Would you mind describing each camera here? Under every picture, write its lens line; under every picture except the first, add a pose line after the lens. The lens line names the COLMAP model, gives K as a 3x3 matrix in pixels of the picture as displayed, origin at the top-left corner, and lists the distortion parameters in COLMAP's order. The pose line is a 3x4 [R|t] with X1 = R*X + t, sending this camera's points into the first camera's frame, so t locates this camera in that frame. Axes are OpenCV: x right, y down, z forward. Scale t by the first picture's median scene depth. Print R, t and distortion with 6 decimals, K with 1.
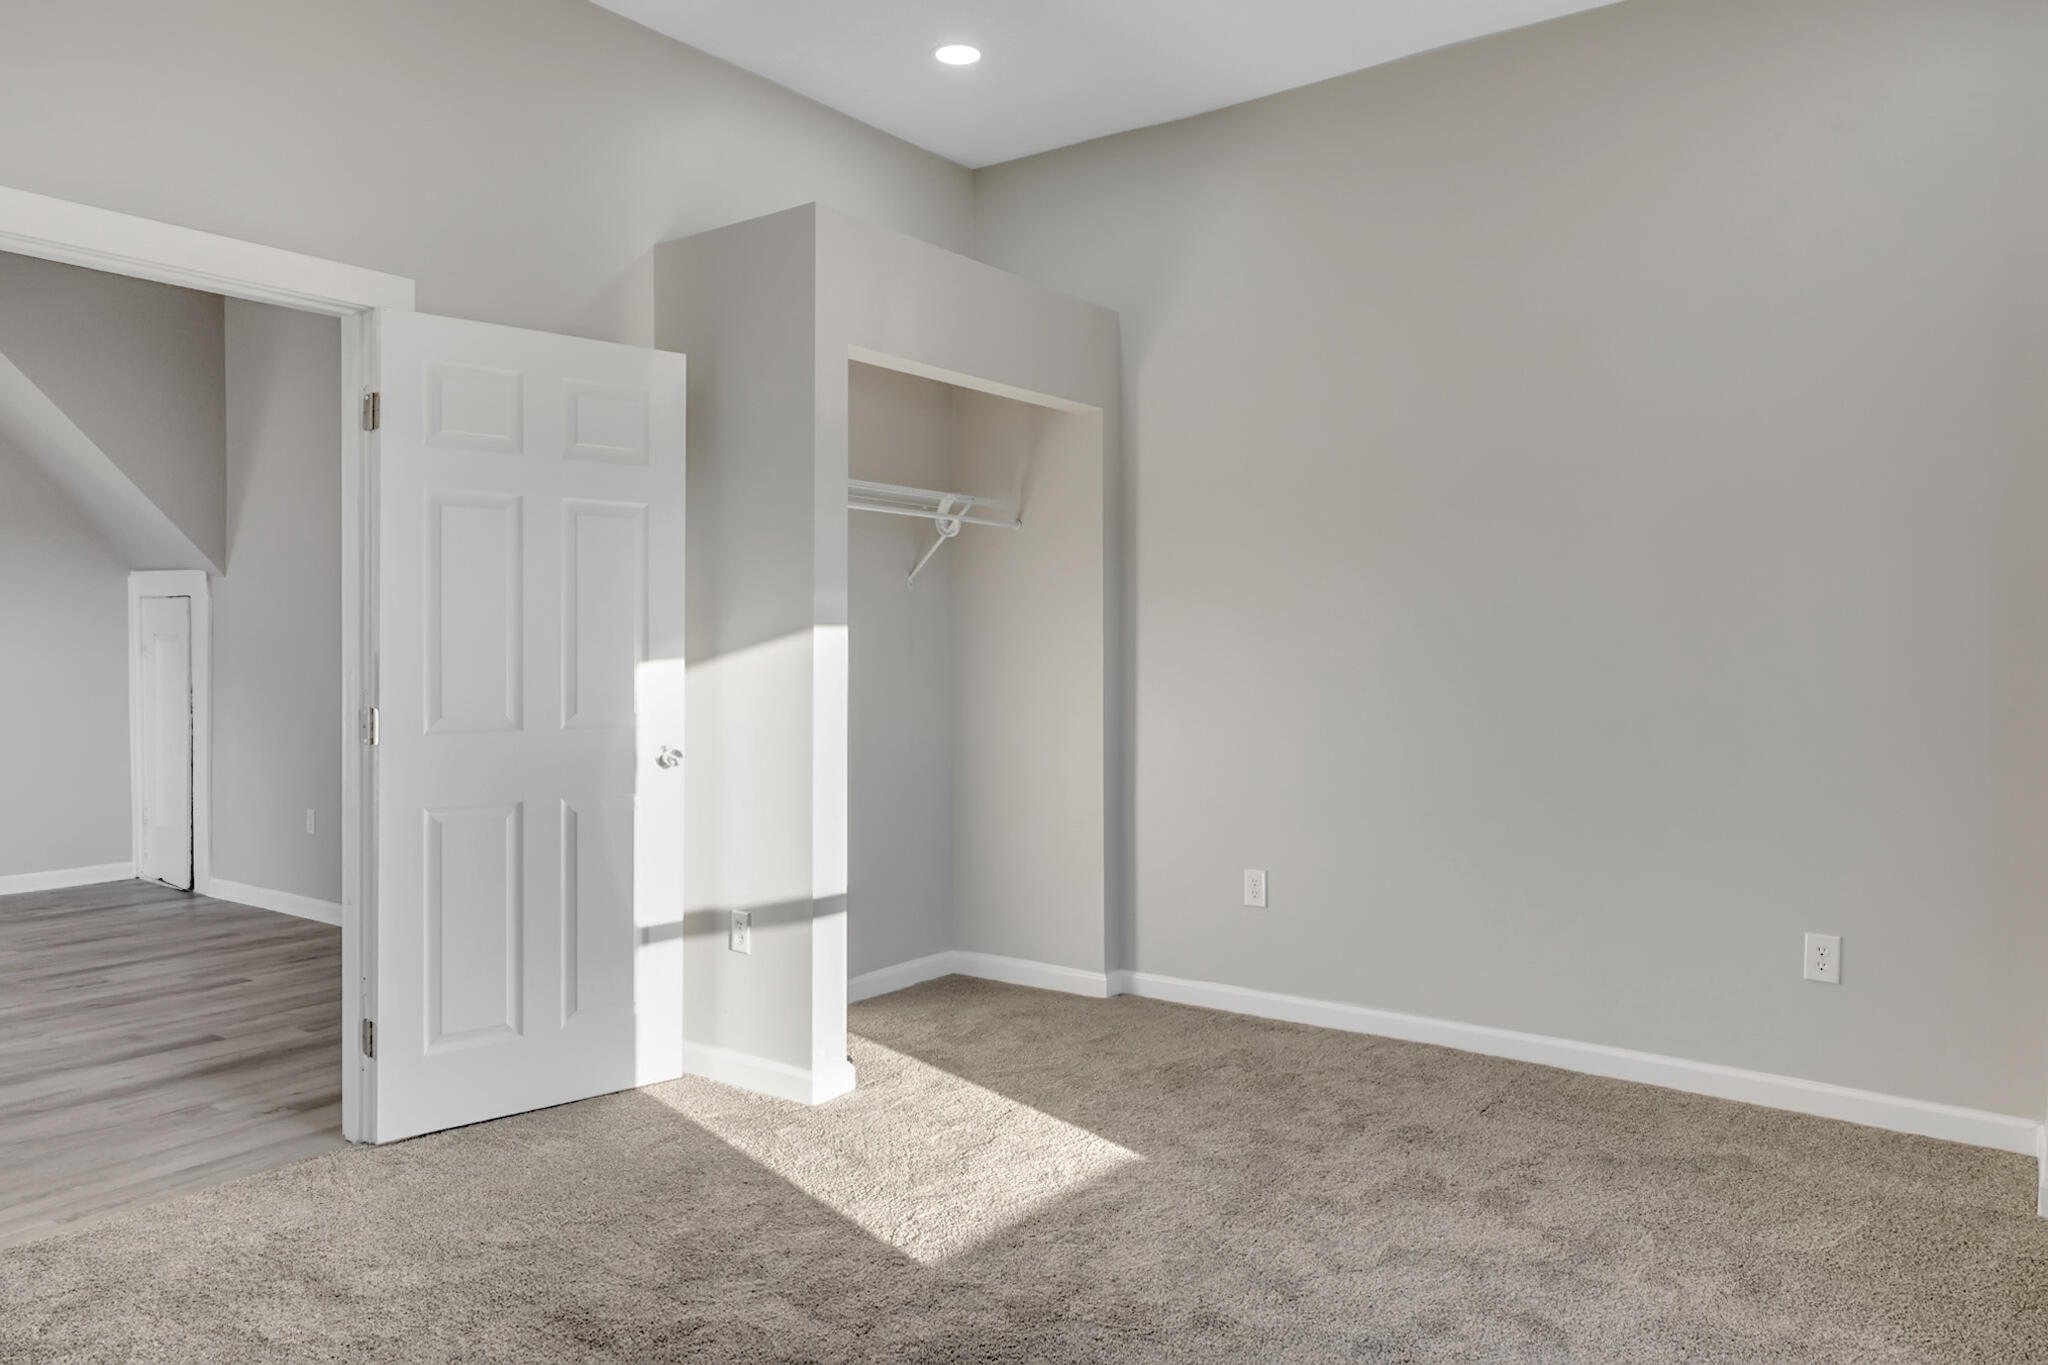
lens RADIAL K [[1410.9, 0, 1025.6], [0, 1410.9, 642.1], [0, 0, 1]] dist [0.001697, 0.003322]
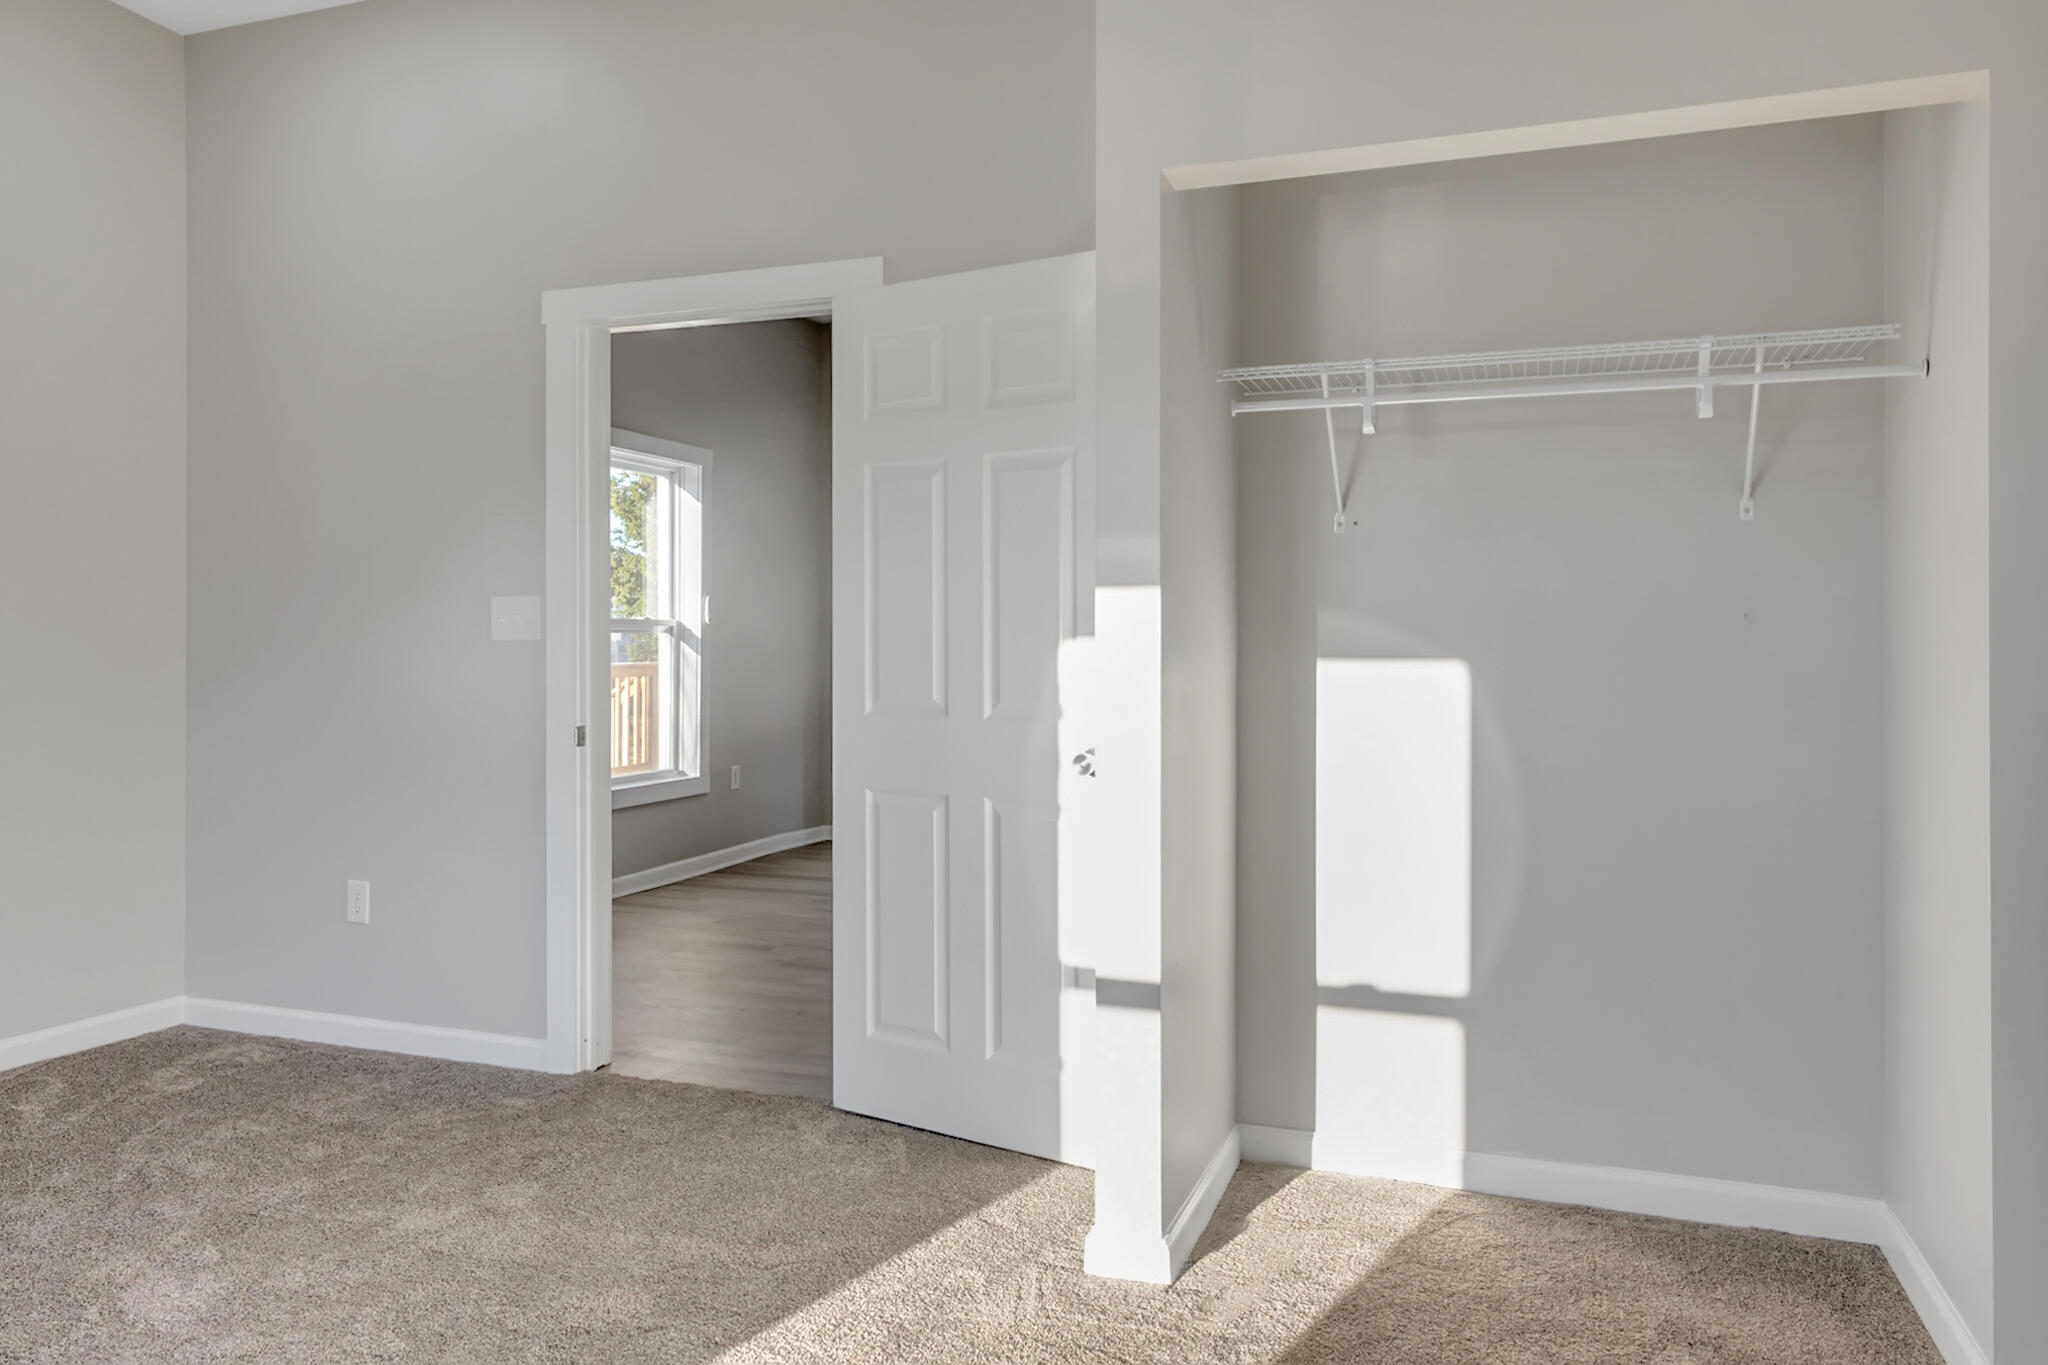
lens RADIAL K [[1410.9, 0, 955.8], [0, 1410.9, 647.3], [0, 0, 1]] dist [0.001697, 0.003322]
pose [[0.256345, 0.011024, -0.966522, 0.269308], [0.005949, 0.999898, 0.012982, 0.003147], [0.966567, -0.009078, 0.256254, 0.397618]]
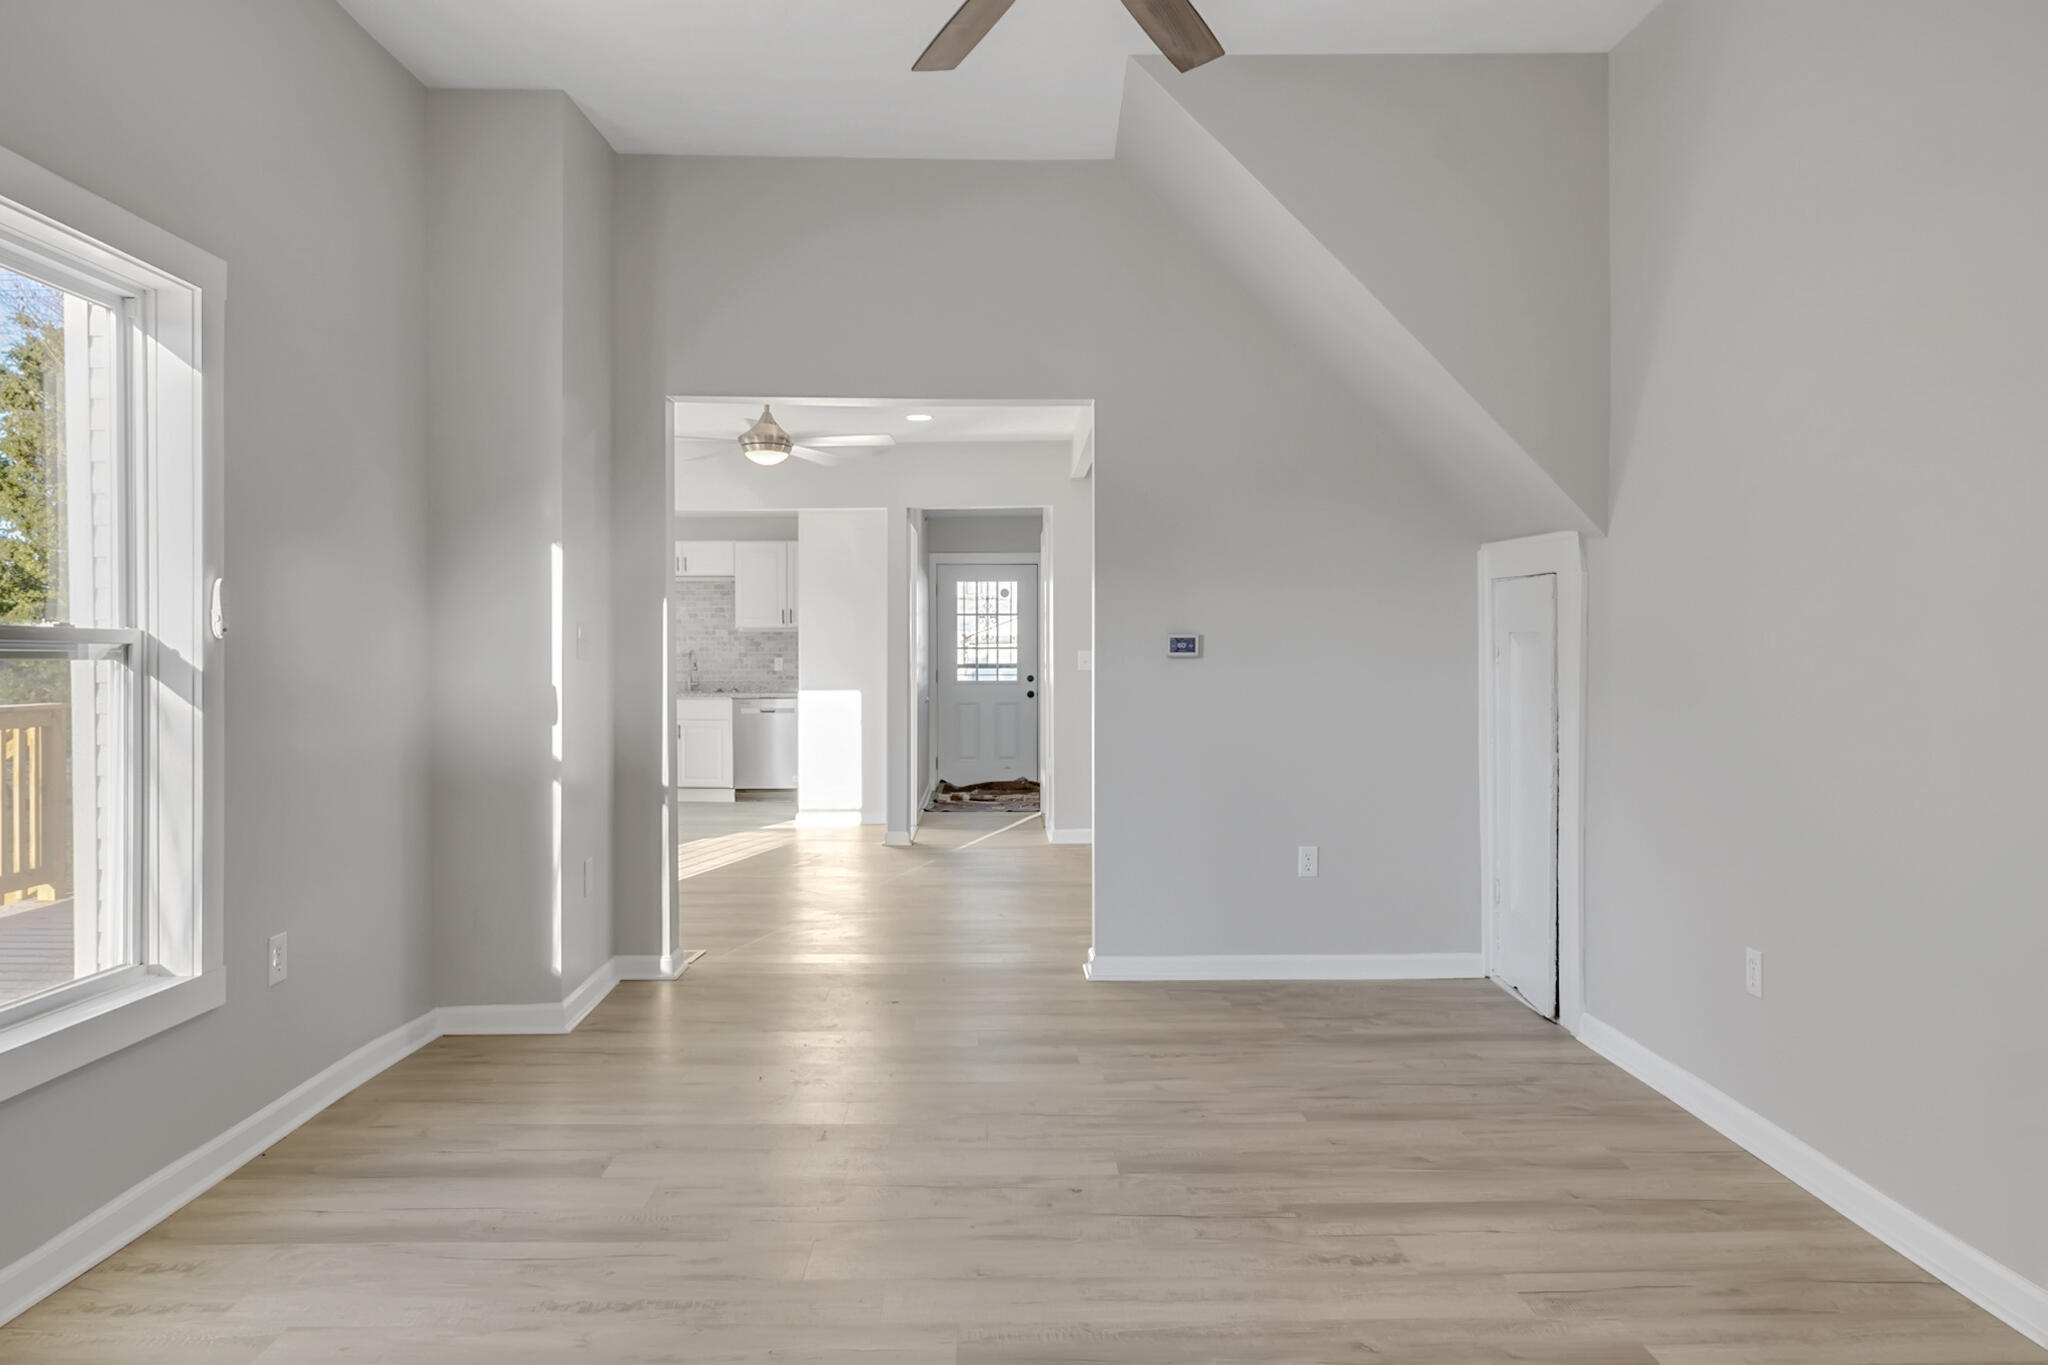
lens RADIAL K [[1410.9, 0, 1005.1], [0, 1410.9, 684.7], [0, 0, 1]] dist [0.001697, 0.003322]
pose [[0.606217, 0.016558, -0.795127, -0.231078], [0.003422, 0.999720, 0.023427, 0.003273], [0.795292, -0.016923, 0.605990, 0.409337]]
